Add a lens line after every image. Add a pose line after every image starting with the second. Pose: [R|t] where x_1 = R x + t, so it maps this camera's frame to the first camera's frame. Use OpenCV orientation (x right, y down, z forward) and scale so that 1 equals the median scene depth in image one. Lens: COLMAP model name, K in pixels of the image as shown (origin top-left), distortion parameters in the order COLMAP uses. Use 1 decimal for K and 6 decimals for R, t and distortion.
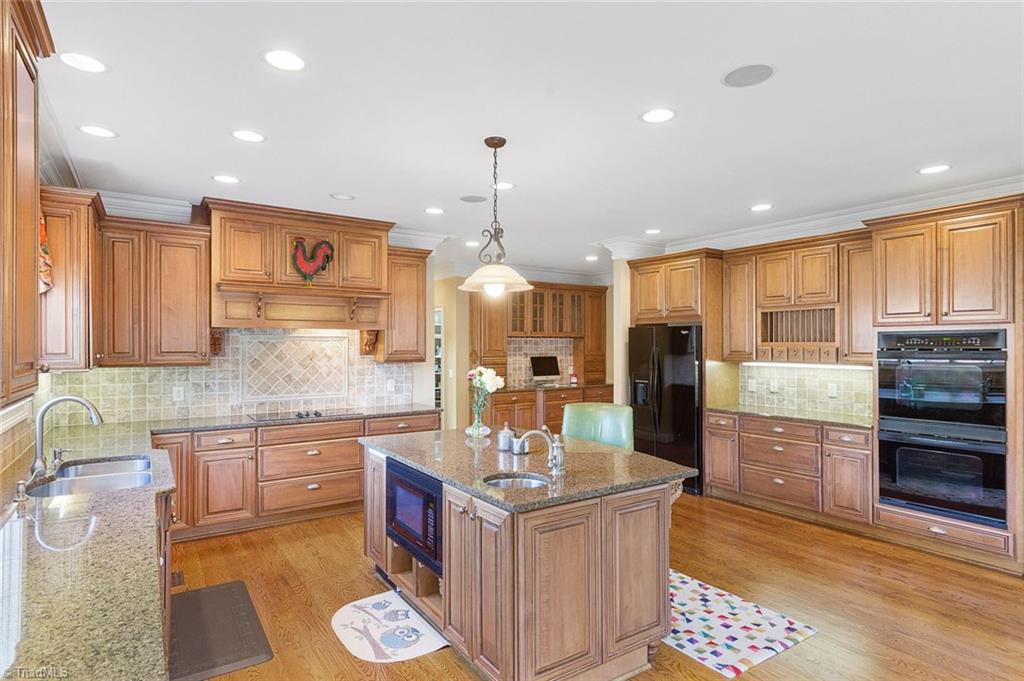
lens RADIAL K [[539.4, 0, 503.3], [0, 539.4, 343.8], [0, 0, 1]] dist [0.000043, 0.000066]
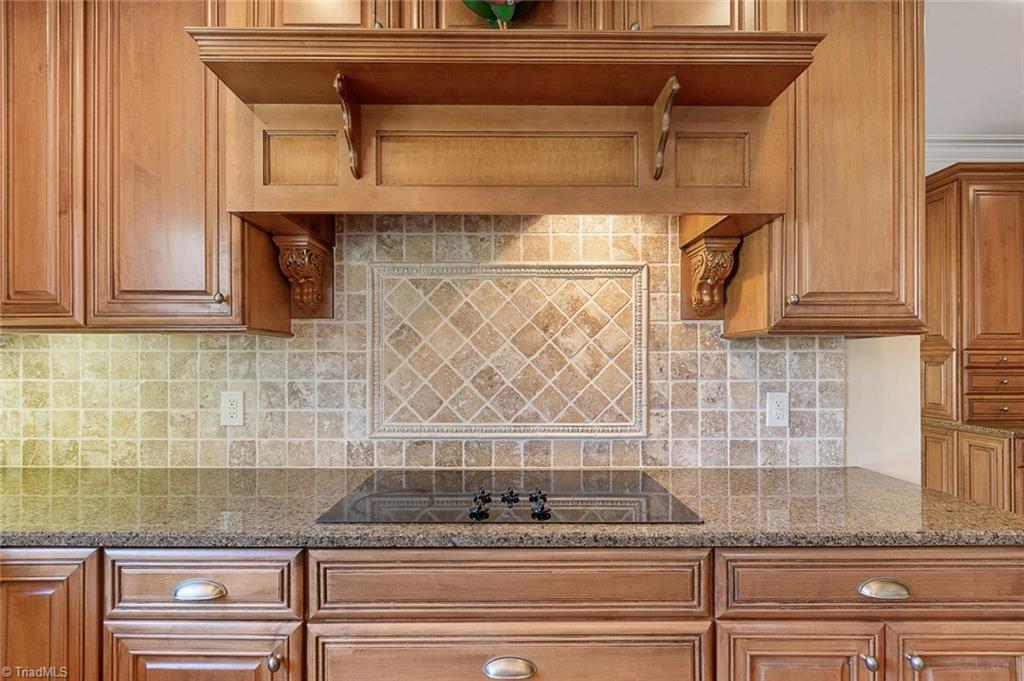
lens RADIAL K [[454.7, 0, 511.1], [0, 454.7, 350.0], [0, 0, 1]] dist [0.000227, 0.000066]
pose [[0.836403, -0.006150, -0.548080, -0.223711], [0.000802, 0.999950, -0.009996, 0.049600], [0.548114, 0.007921, 0.836366, 0.787203]]
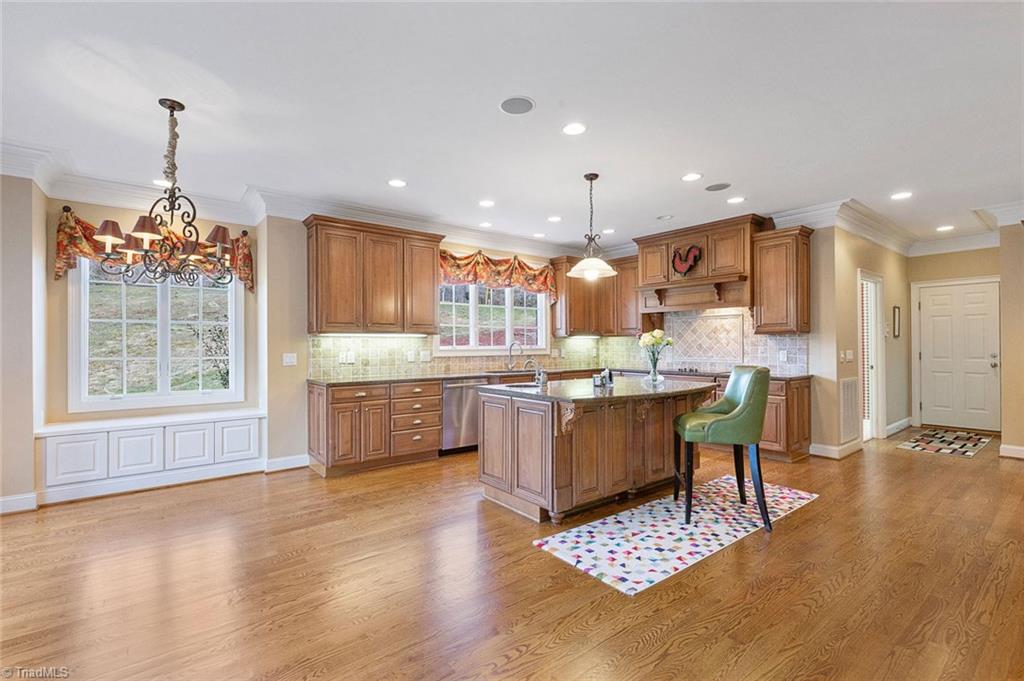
lens RADIAL K [[454.7, 0, 509.3], [0, 454.7, 340.8], [0, 0, 1]] dist [0.000227, 0.000066]
pose [[0.085004, -0.007520, -0.996352, 0.784492], [0.005090, 0.999962, -0.007113, 0.058283], [0.996368, -0.004467, 0.085039, 0.423792]]
